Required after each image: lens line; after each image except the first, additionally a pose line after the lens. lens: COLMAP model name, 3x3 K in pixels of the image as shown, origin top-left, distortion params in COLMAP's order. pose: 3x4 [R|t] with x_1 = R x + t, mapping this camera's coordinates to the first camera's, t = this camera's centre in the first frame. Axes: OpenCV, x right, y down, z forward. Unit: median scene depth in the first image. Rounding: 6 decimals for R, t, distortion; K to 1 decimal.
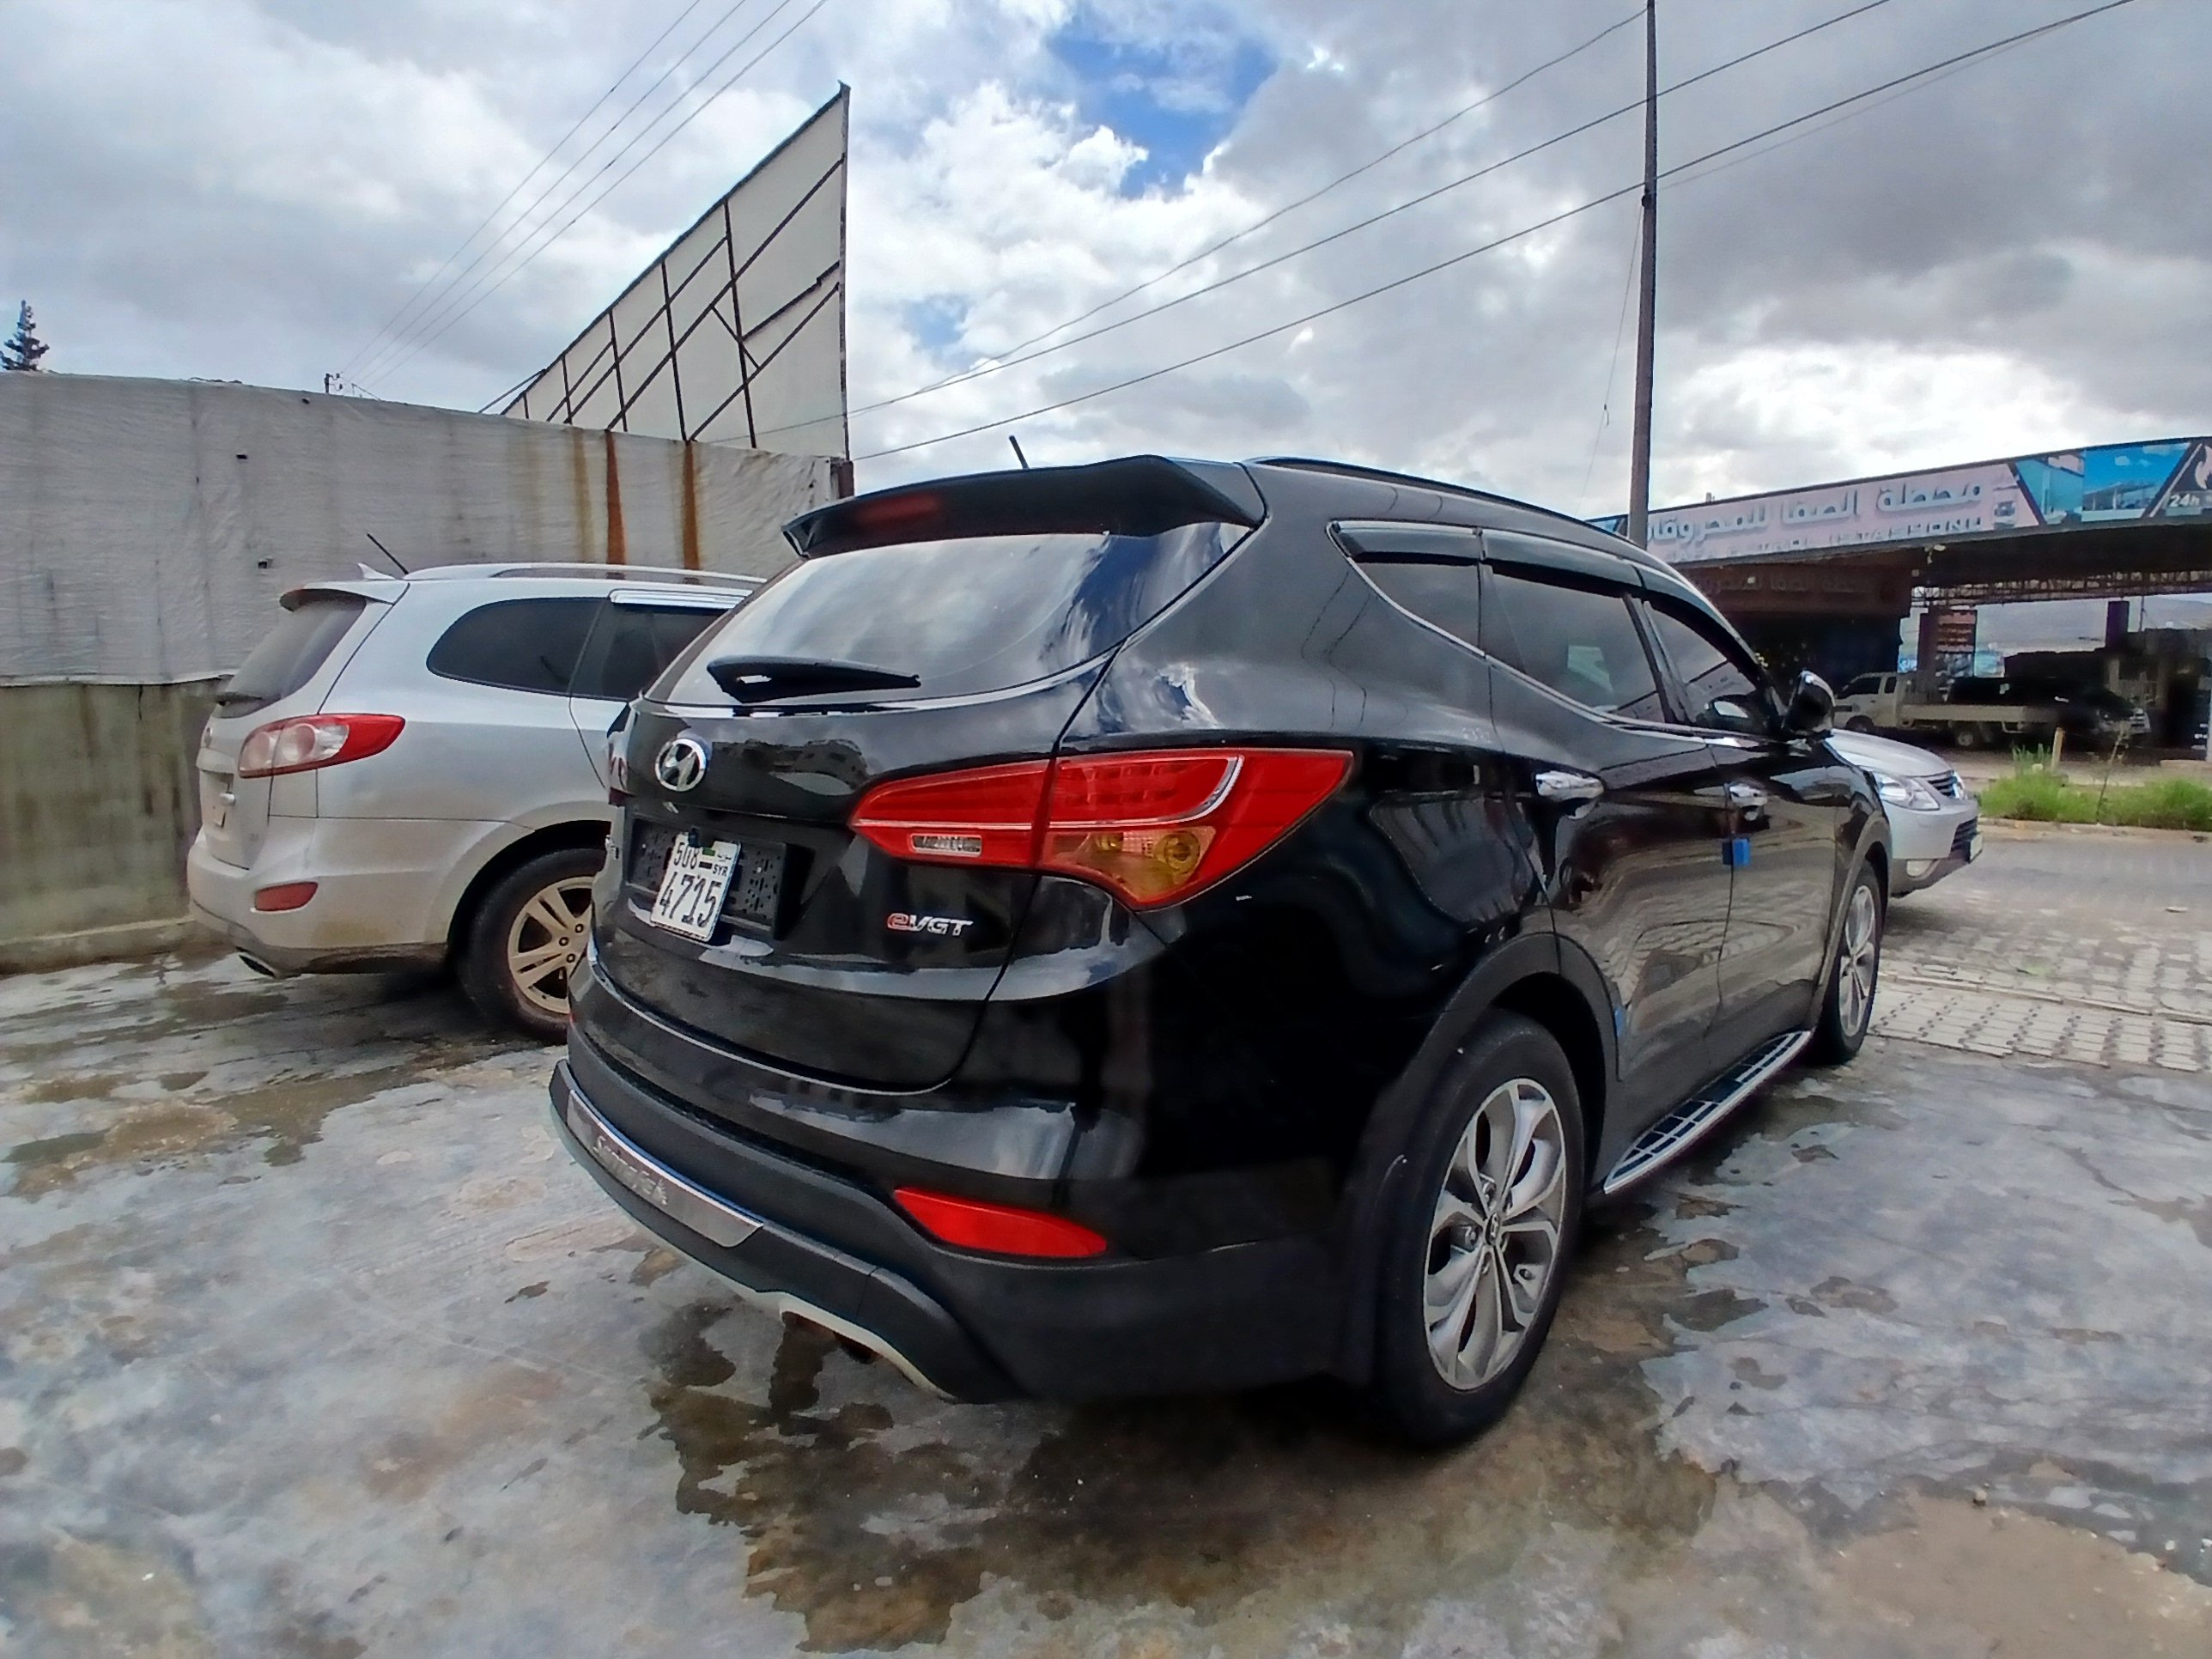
lens RADIAL K [[1122.8, 0, 1106.0], [0, 1122.8, 829.5], [0, 0, 1]] dist [-0.006148, -0.040650]
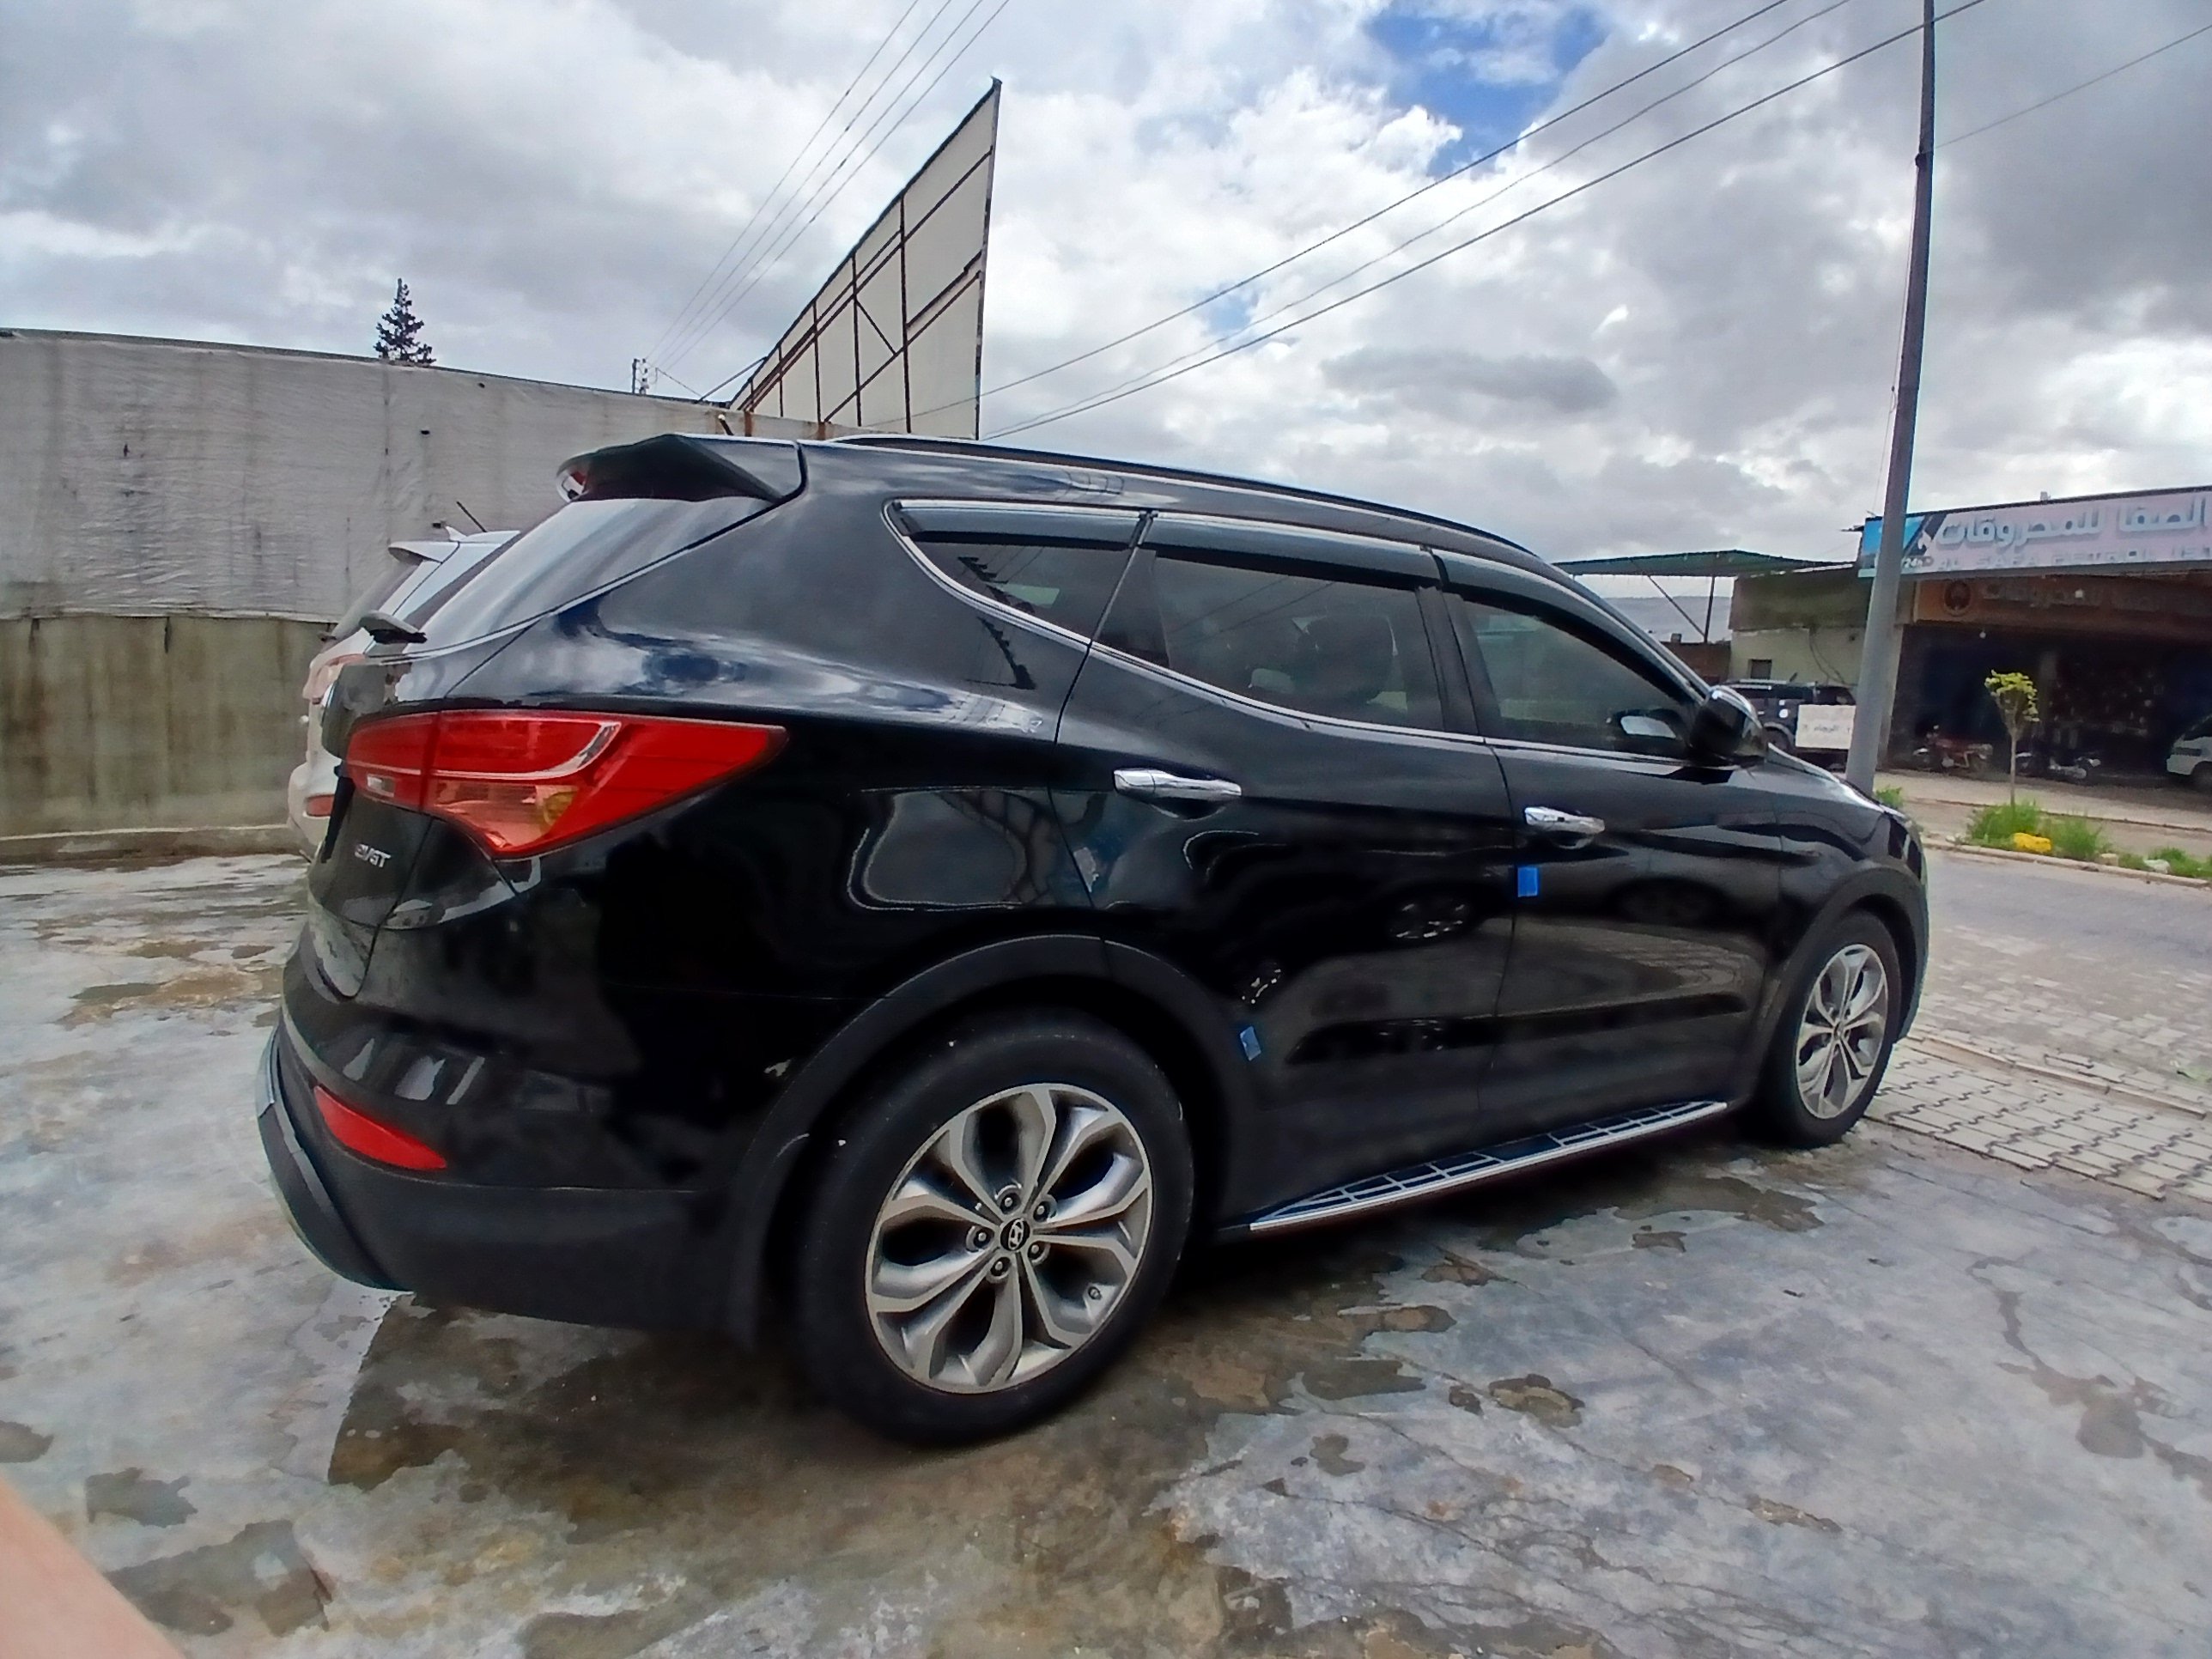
lens RADIAL K [[1116.2, 0, 1101.8], [0, 1116.2, 813.4], [0, 0, 1]] dist [-0.004932, -0.037329]
pose [[0.968074, 0.082545, -0.236682, 0.249595], [-0.082273, 0.996549, 0.011044, -0.008929], [0.236777, 0.008781, 0.971524, 0.032710]]
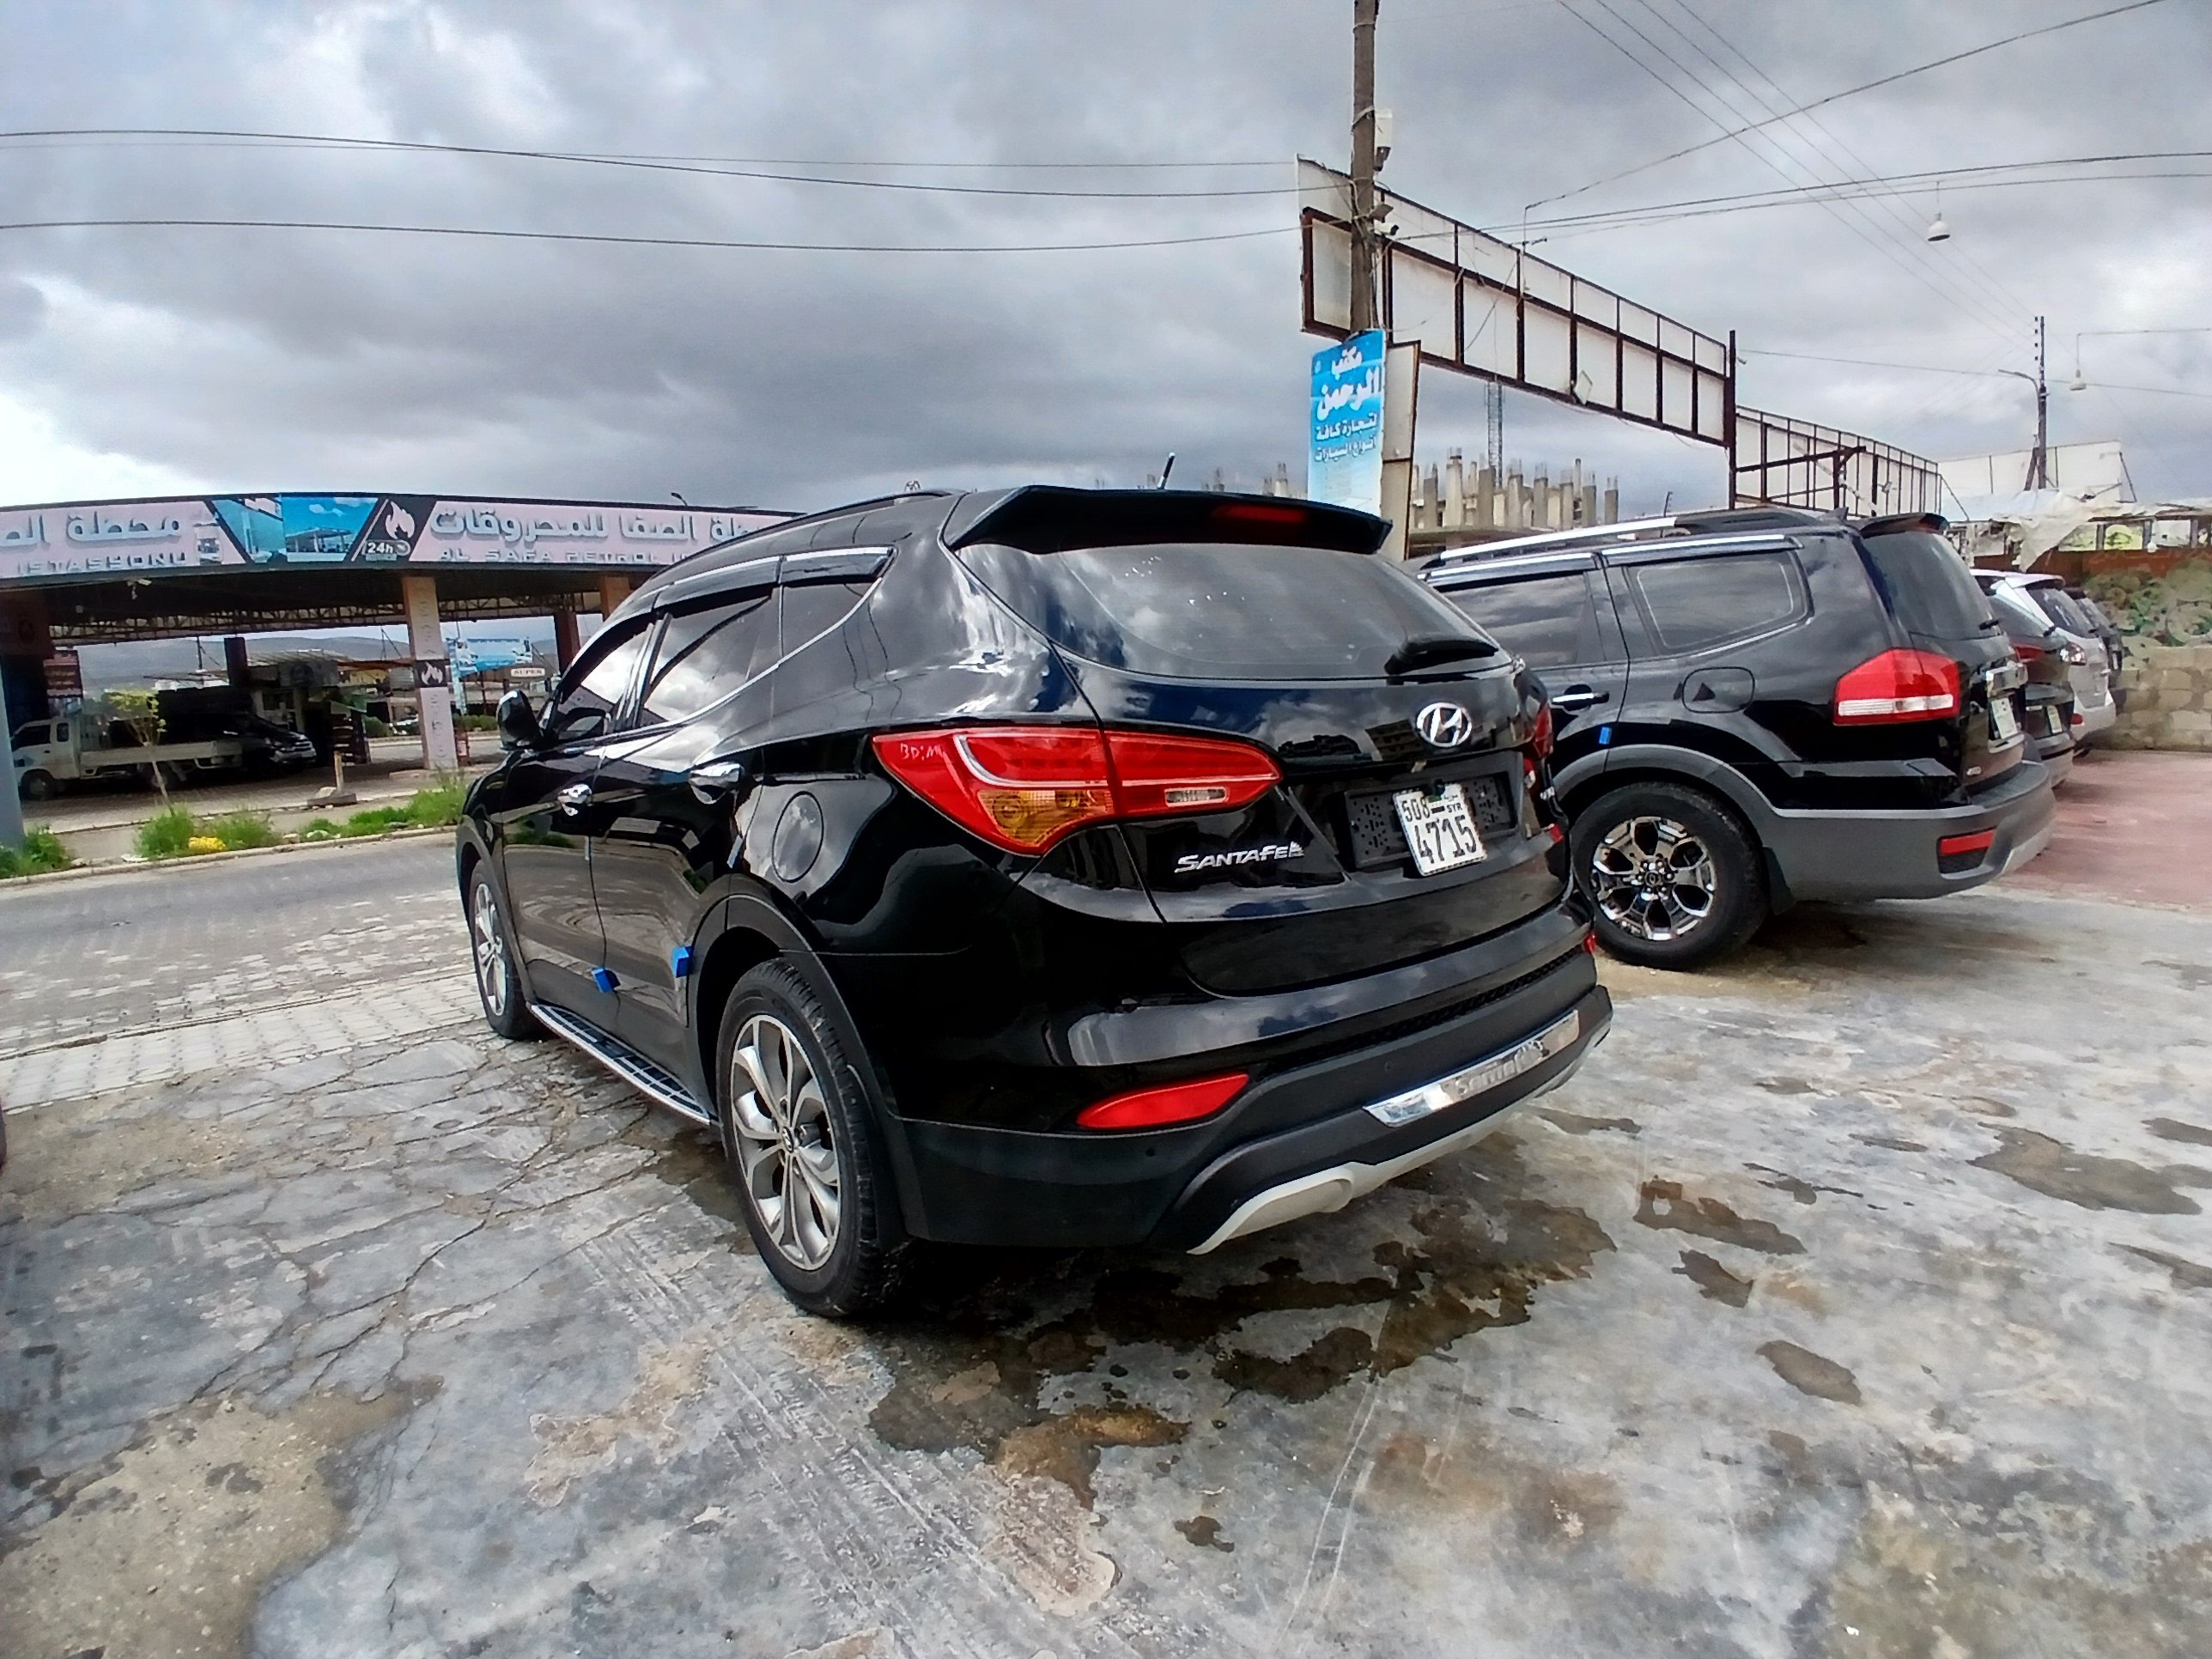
lens RADIAL K [[1132.8, 0, 1106.0], [0, 1132.8, 829.5], [0, 0, 1]] dist [0.023336, -0.063582]
pose [[0.067033, -0.135970, 0.988443, -0.601440], [0.176706, 0.976628, 0.122361, -0.060009], [-0.981978, 0.166461, 0.089493, 0.475024]]
